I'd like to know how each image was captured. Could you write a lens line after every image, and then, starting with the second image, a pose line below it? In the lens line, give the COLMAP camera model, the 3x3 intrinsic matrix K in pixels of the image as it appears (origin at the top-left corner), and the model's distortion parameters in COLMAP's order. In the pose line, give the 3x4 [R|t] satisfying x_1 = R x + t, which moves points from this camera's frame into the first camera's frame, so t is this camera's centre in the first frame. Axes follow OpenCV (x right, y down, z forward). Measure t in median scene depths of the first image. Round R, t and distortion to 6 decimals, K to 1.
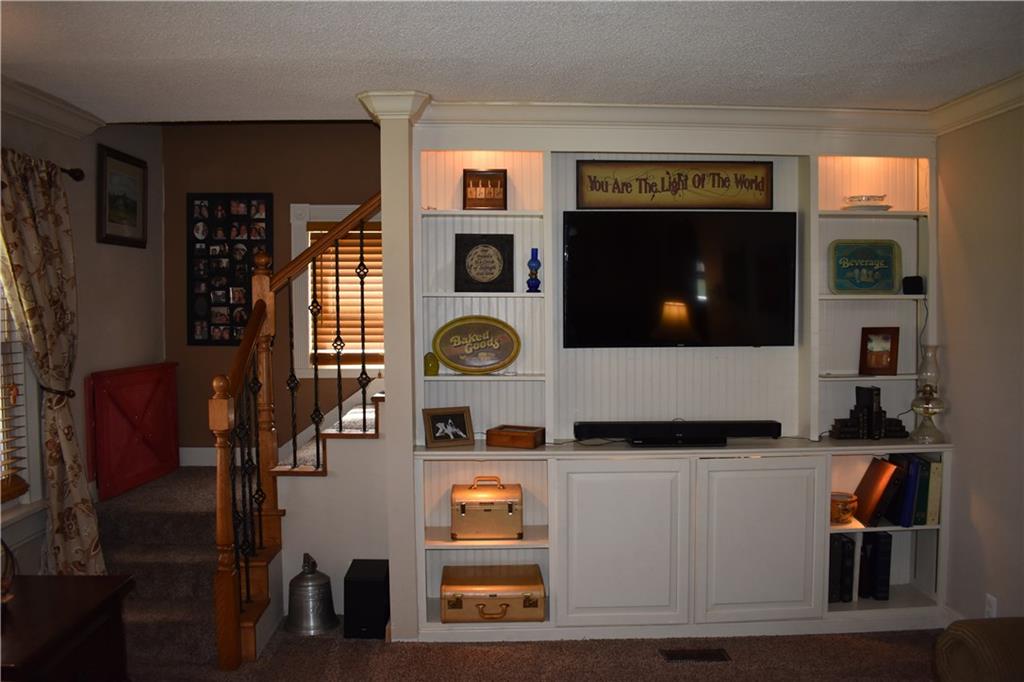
lens RADIAL K [[808.6, 0, 515.3], [0, 808.6, 343.2], [0, 0, 1]] dist [-0.094516, 0.015732]
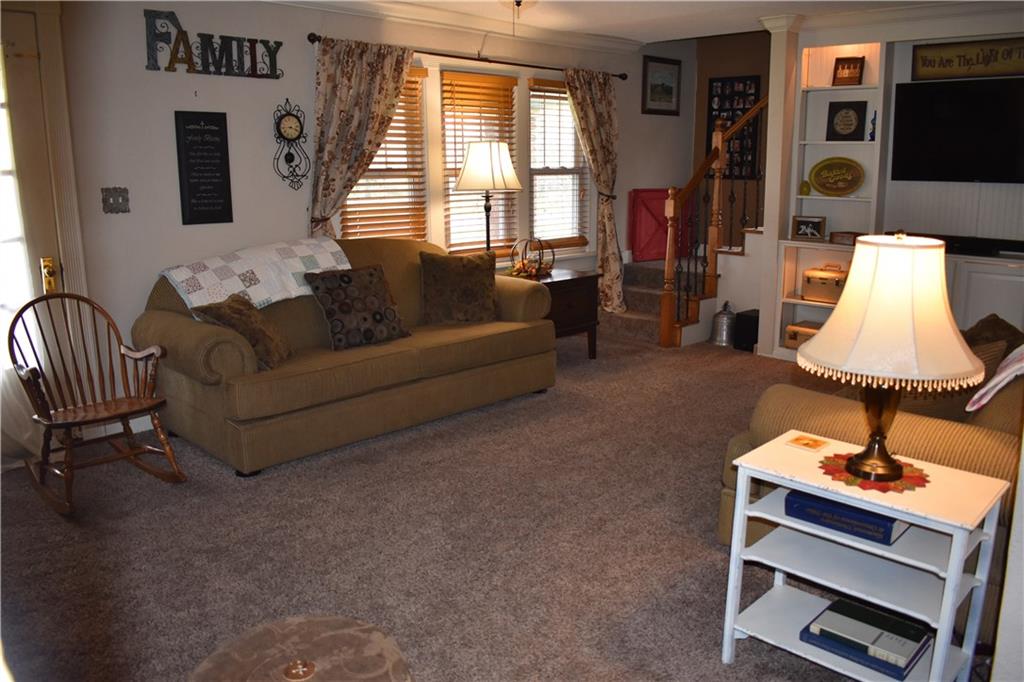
lens RADIAL K [[808.6, 0, 510.9], [0, 808.6, 345.7], [0, 0, 1]] dist [-0.094516, 0.015732]
pose [[0.679605, 0.161941, -0.715481, 0.652868], [-0.035173, 0.981401, 0.188719, 0.053988], [0.732735, -0.103088, 0.672661, -0.478001]]
